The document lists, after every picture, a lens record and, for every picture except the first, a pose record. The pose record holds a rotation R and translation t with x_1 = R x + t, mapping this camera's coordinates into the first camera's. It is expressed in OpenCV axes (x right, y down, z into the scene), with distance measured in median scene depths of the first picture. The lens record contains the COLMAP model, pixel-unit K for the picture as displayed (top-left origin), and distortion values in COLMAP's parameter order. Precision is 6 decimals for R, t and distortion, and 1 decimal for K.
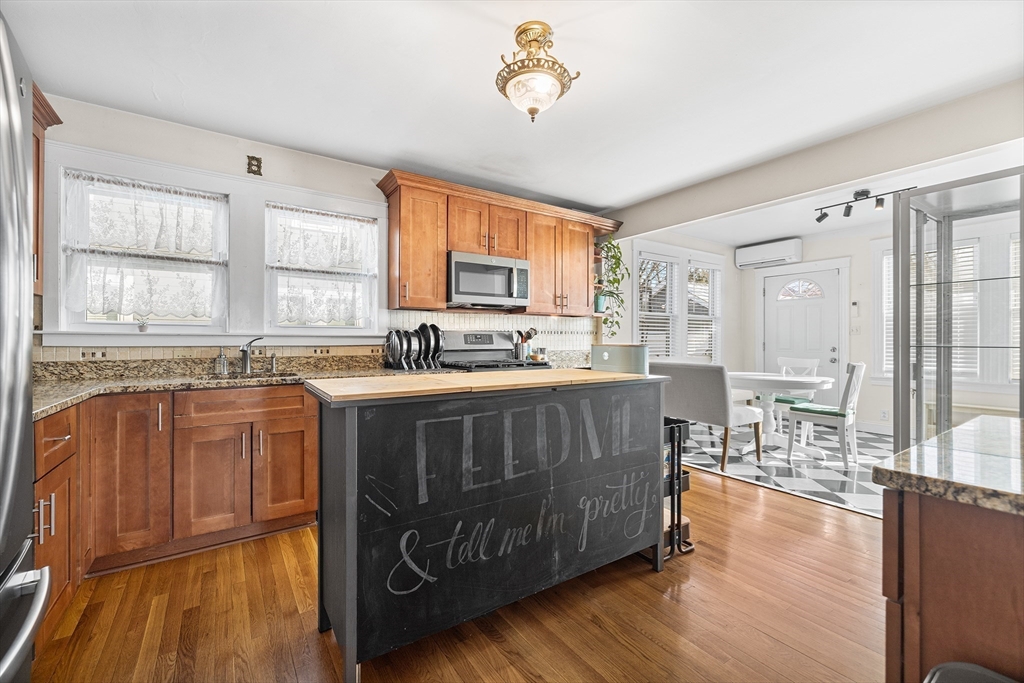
lens RADIAL K [[433.7, 0, 508.0], [0, 433.7, 339.4], [0, 0, 1]] dist [0.014636, 0.000355]
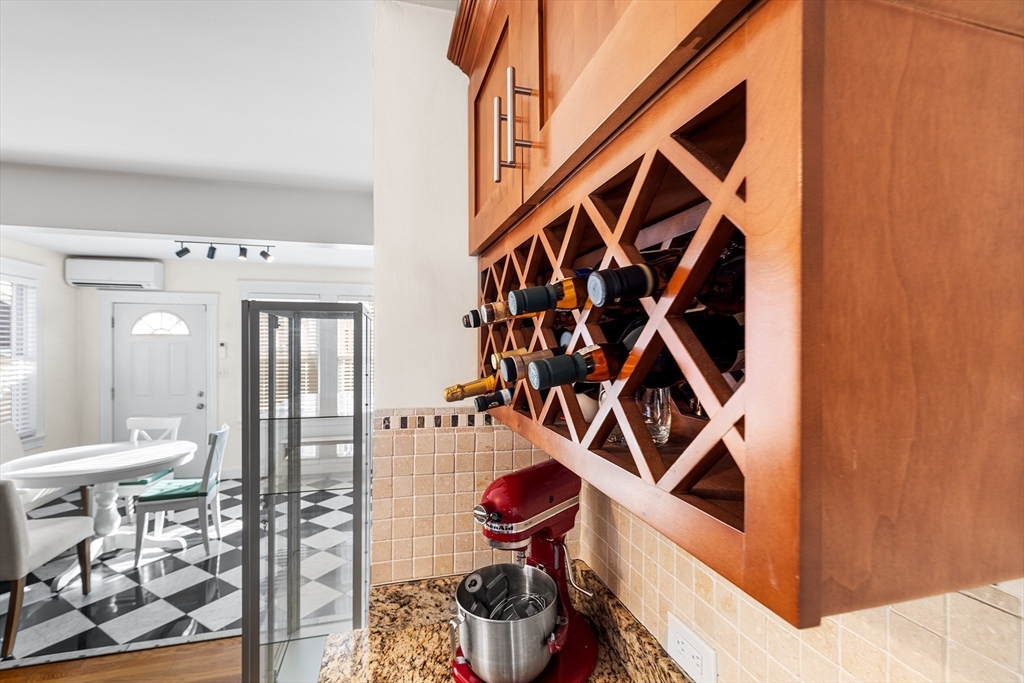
lens RADIAL K [[433.7, 0, 504.1], [0, 433.7, 344.3], [0, 0, 1]] dist [0.014636, 0.000355]
pose [[0.335864, -0.001177, 0.941910, 0.182424], [0.000349, 0.999999, 0.001125, -0.145540], [-0.941911, -0.000049, 0.335864, 0.183676]]
